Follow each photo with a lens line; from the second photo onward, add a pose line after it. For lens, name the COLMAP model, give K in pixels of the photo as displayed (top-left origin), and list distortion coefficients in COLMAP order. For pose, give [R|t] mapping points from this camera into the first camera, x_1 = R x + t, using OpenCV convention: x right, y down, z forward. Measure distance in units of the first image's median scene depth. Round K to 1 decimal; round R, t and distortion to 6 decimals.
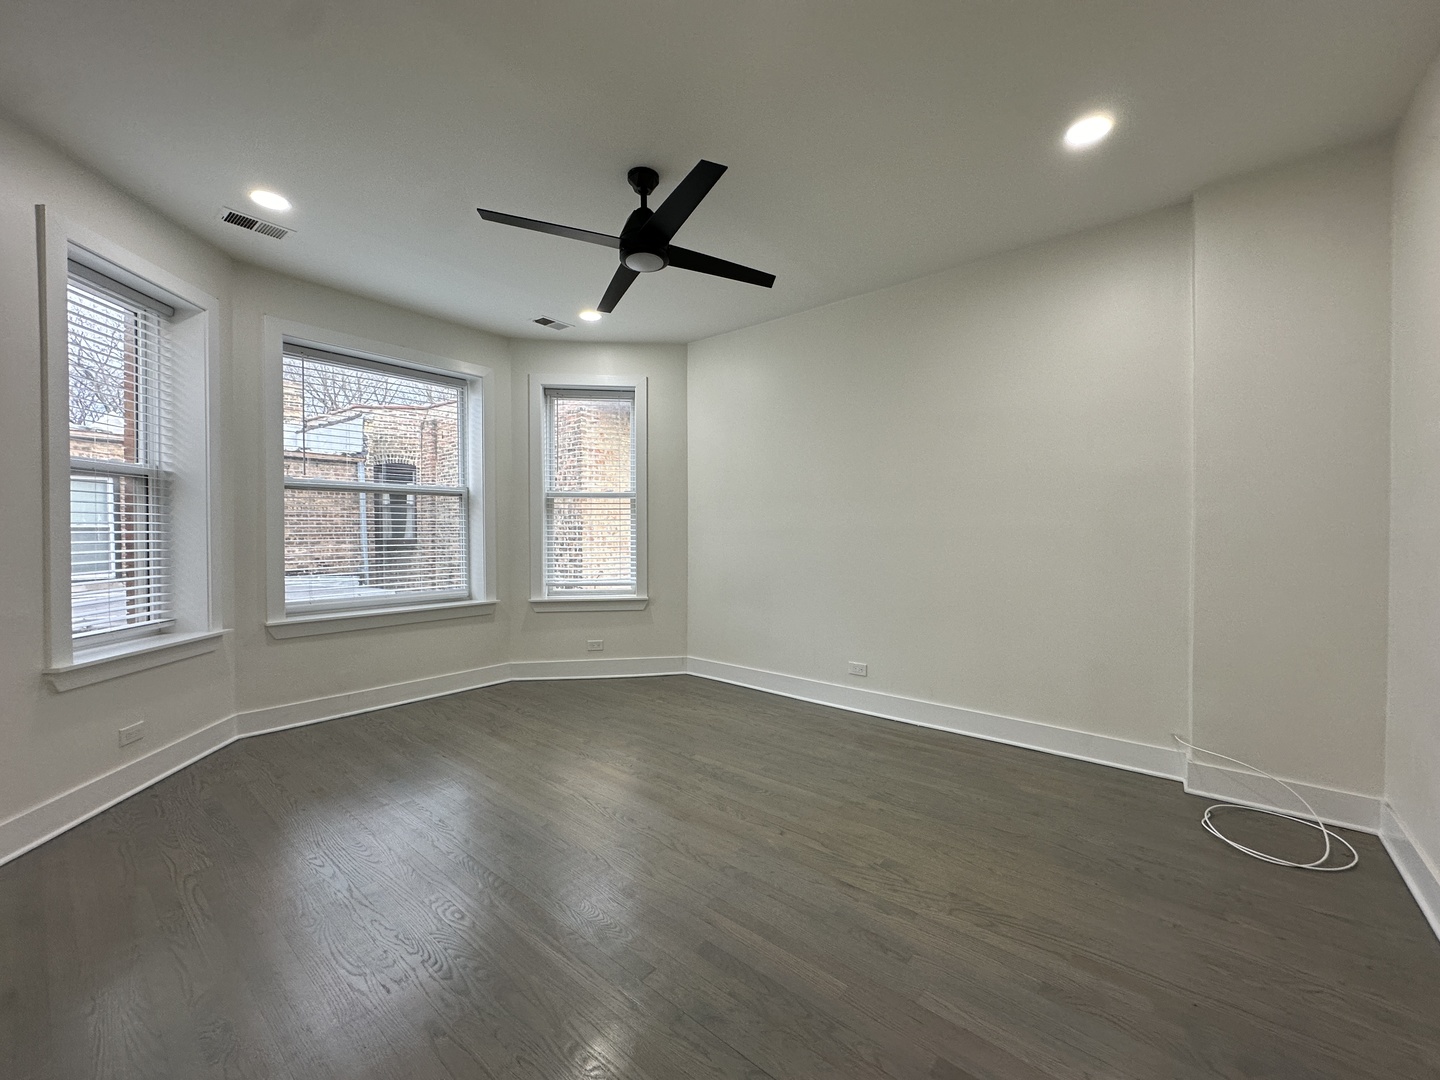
lens RADIAL K [[572.1, 0, 720.0], [0, 572.1, 540.0], [0, 0, 1]] dist [-0.002709, 0.000376]
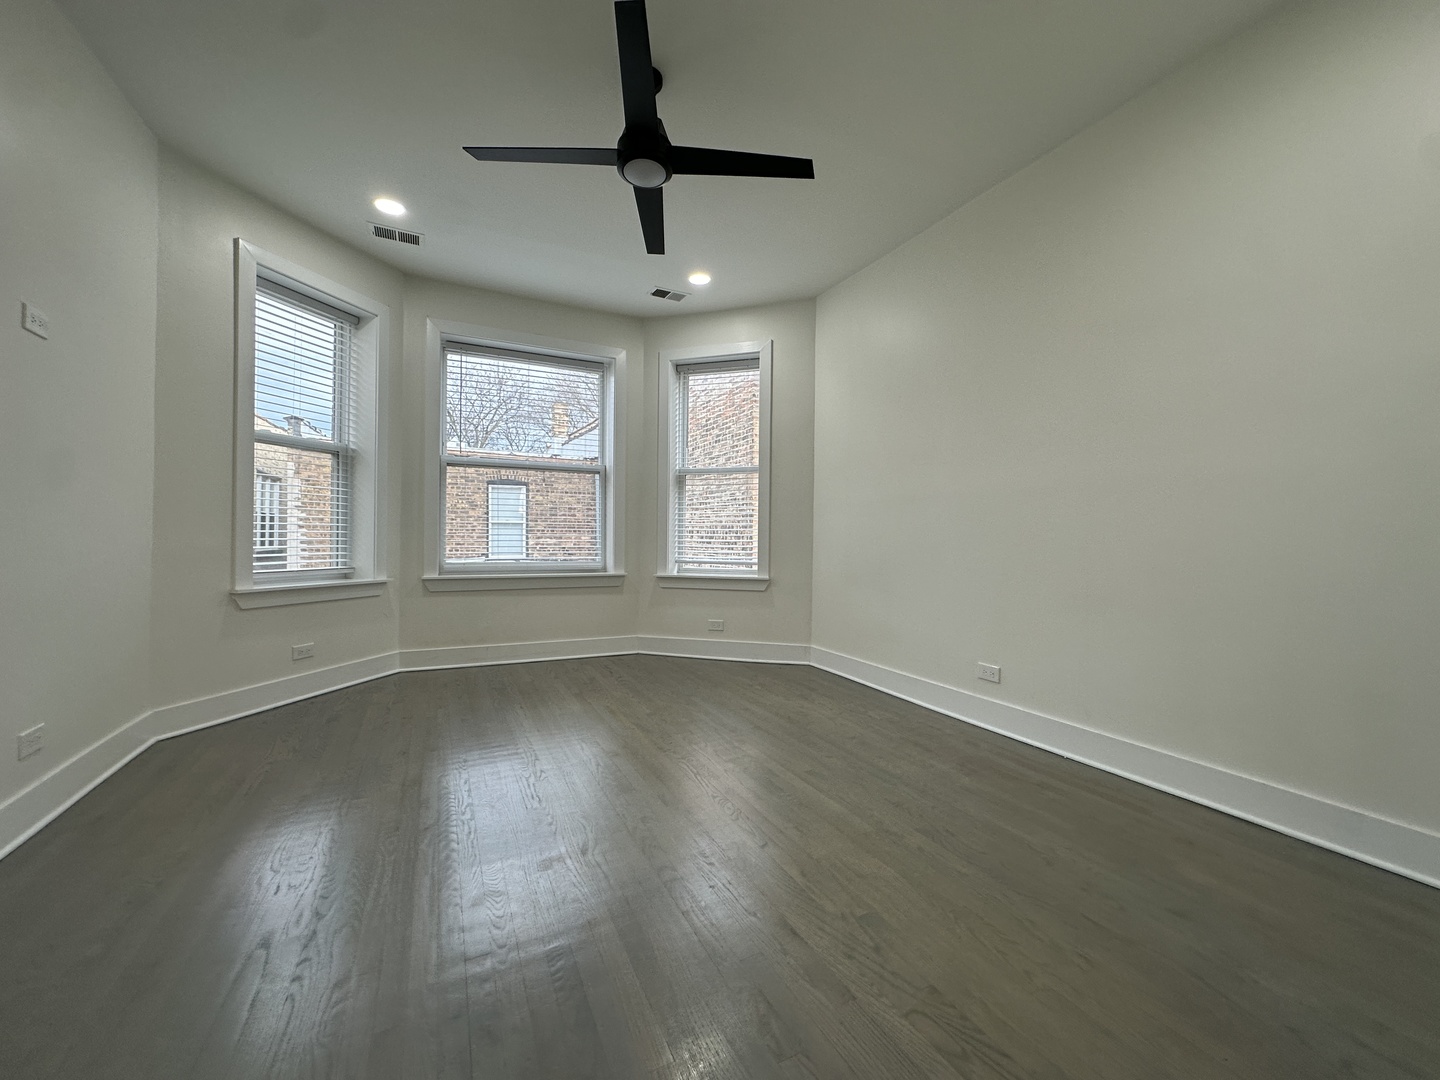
lens RADIAL K [[572.1, 0, 720.0], [0, 572.1, 540.0], [0, 0, 1]] dist [-0.002709, 0.000376]
pose [[0.912100, 0.012637, -0.409773, 0.237525], [-0.017569, 0.999811, -0.008273, 0.064569], [0.409592, 0.014746, 0.912150, 0.162271]]
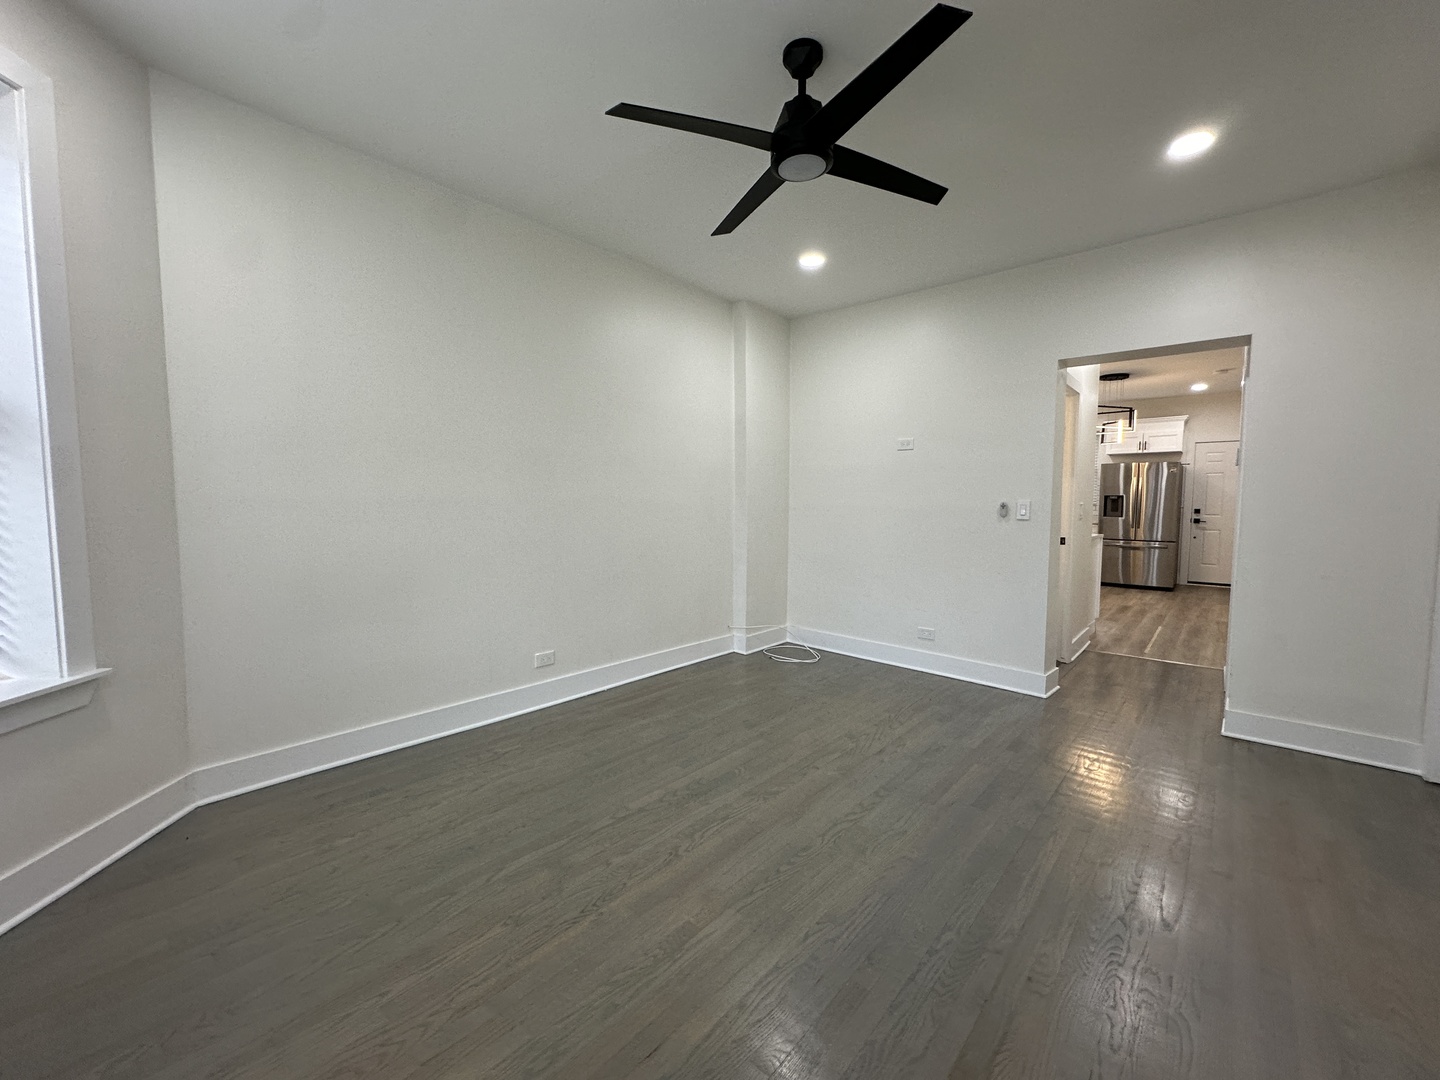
lens RADIAL K [[572.1, 0, 720.0], [0, 572.1, 540.0], [0, 0, 1]] dist [-0.002709, 0.000376]
pose [[0.039965, -0.065011, 0.997084, -0.655685], [0.007921, 0.997870, 0.064745, -0.013977], [-0.999170, 0.005311, 0.040394, 0.736304]]
